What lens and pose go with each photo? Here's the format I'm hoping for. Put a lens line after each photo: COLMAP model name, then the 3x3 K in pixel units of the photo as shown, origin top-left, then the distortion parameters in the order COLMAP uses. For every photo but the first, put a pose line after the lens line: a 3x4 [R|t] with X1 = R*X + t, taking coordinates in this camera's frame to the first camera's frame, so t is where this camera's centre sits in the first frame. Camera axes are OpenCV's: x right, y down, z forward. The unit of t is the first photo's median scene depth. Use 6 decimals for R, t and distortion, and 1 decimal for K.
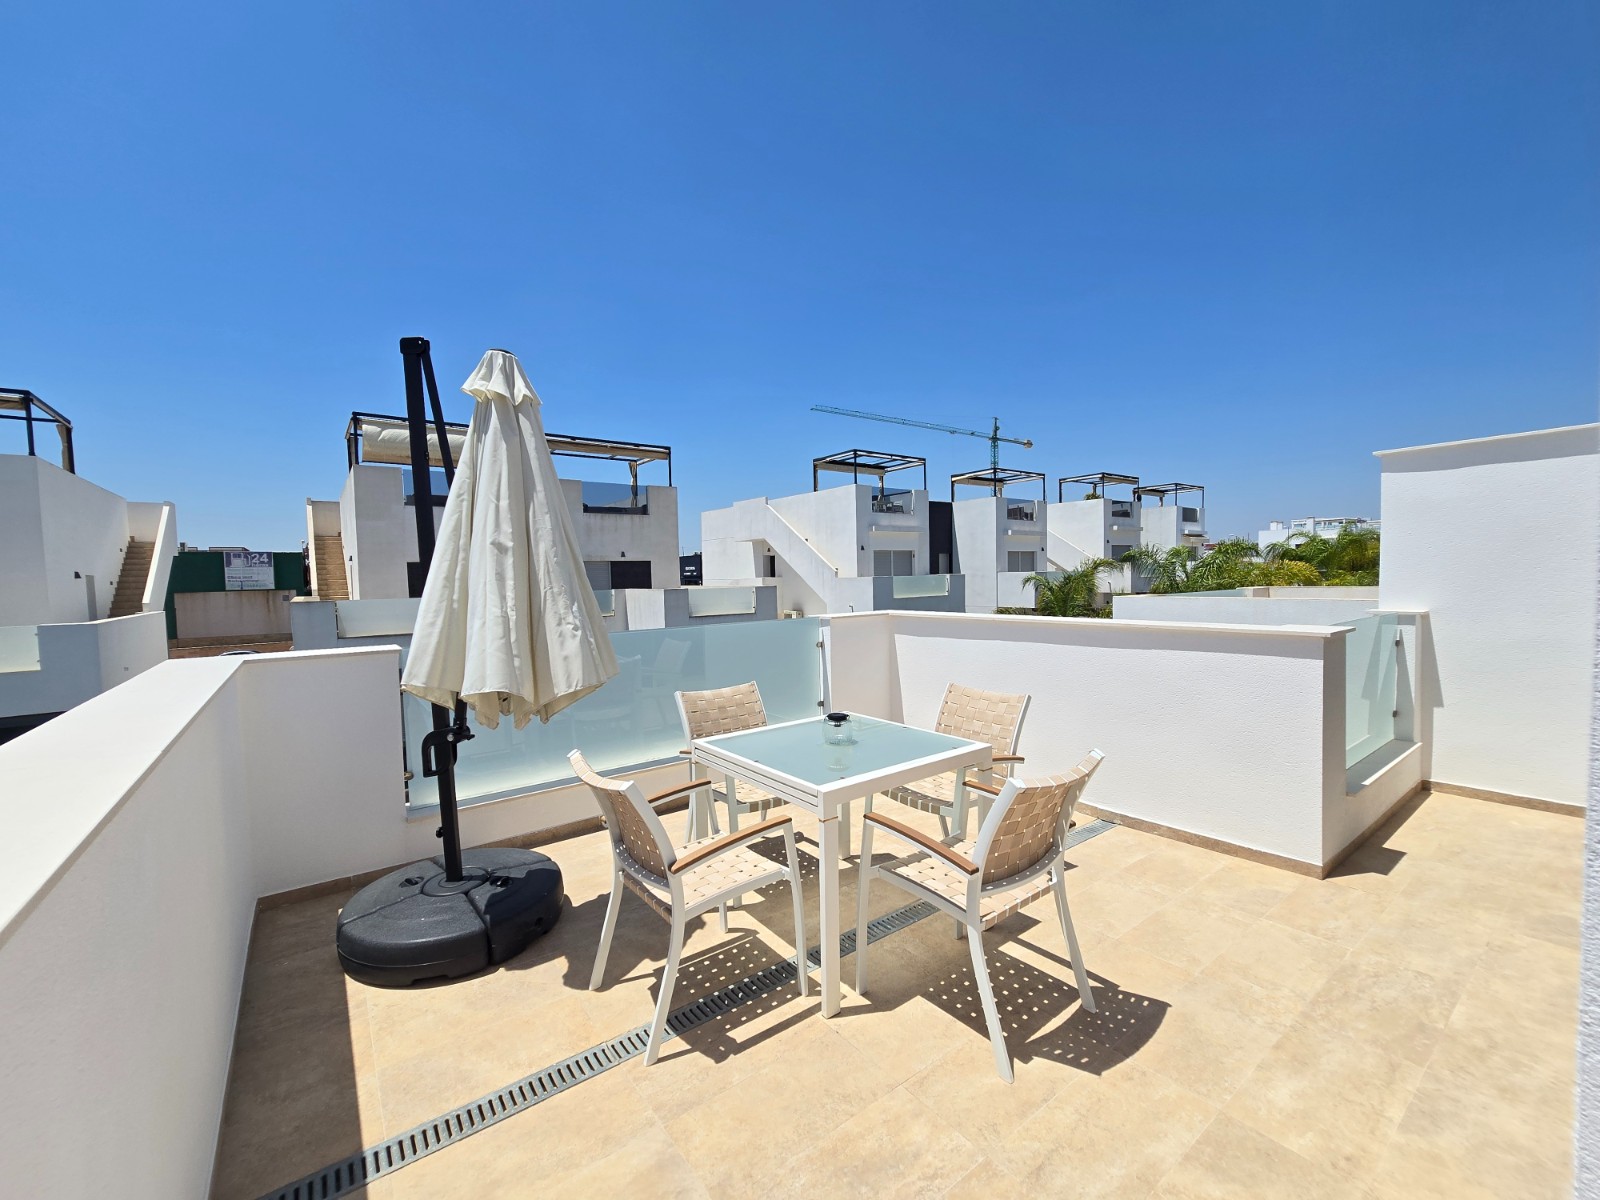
lens RADIAL K [[656.9, 0, 800.5], [0, 656.9, 609.8], [0, 0, 1]] dist [-0.002987, -0.000074]
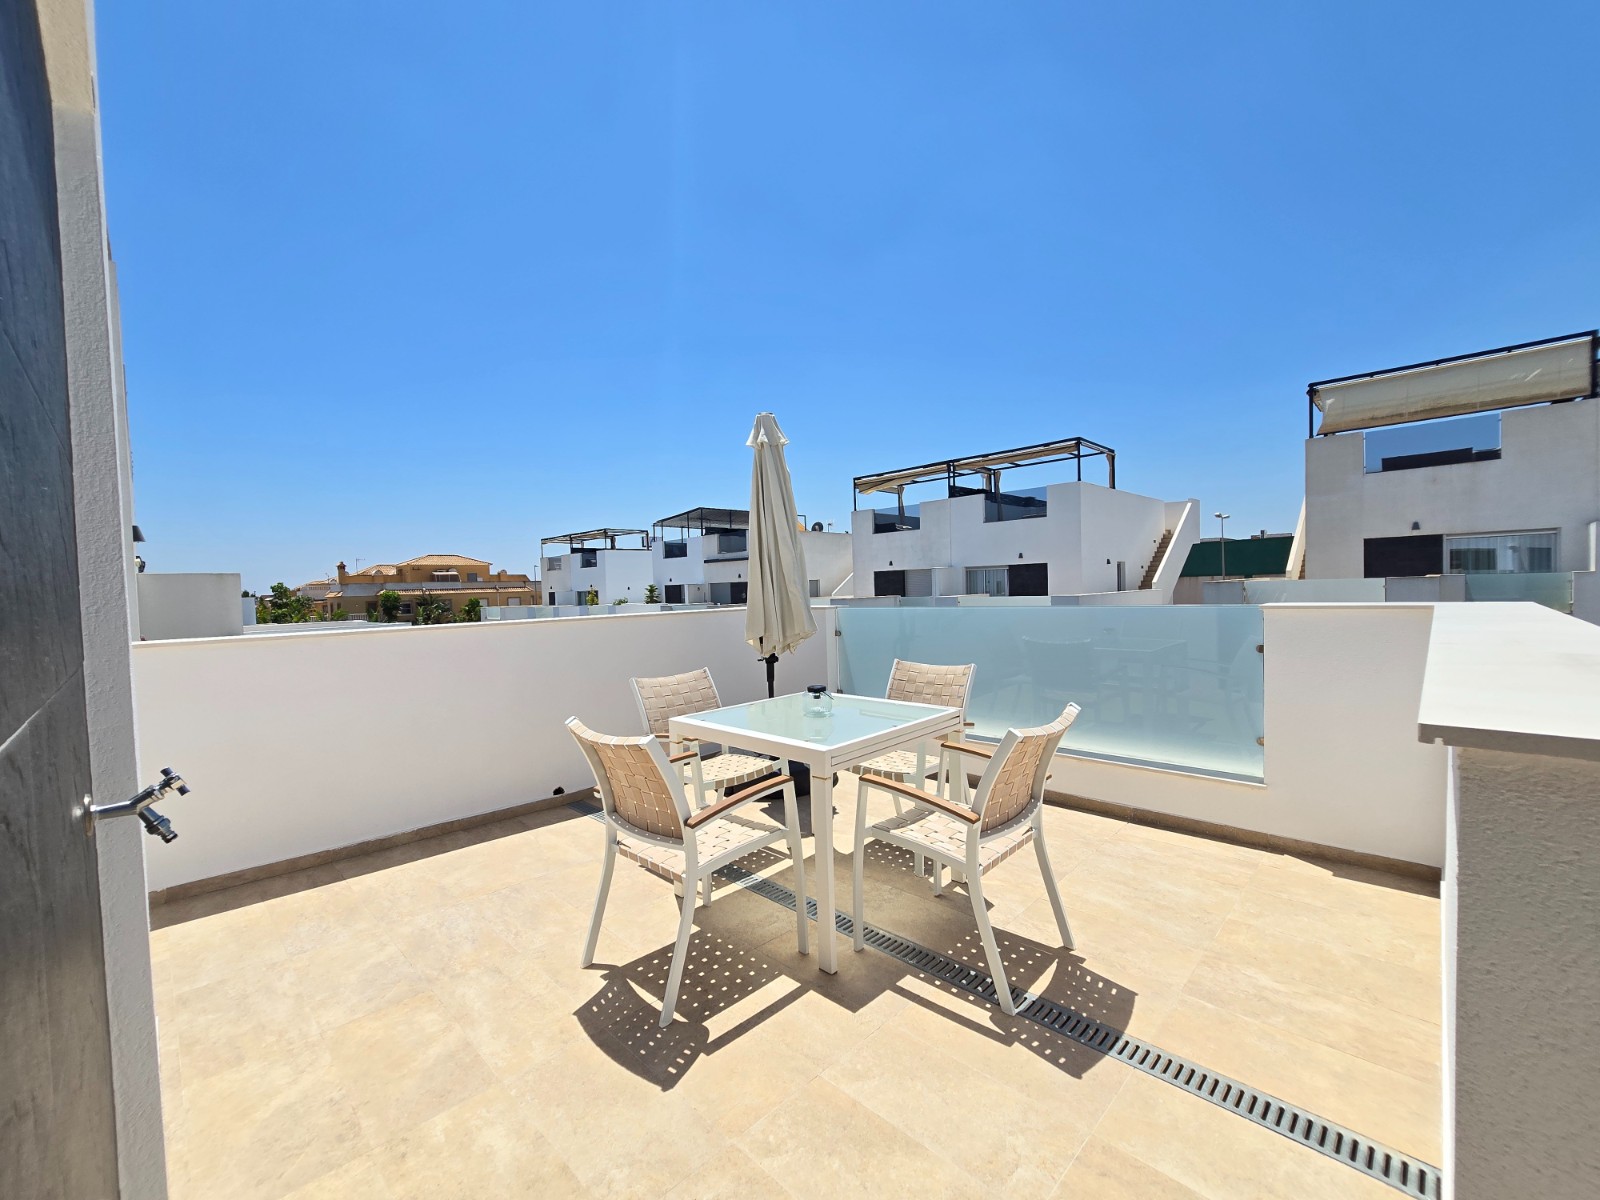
lens RADIAL K [[656.9, 0, 799.8], [0, 656.9, 606.1], [0, 0, 1]] dist [-0.002987, -0.000074]
pose [[0.147914, 0.045267, -0.987964, 1.460943], [-0.022814, 0.998842, 0.042350, -0.015339], [0.988737, 0.016275, 0.148775, 1.129767]]
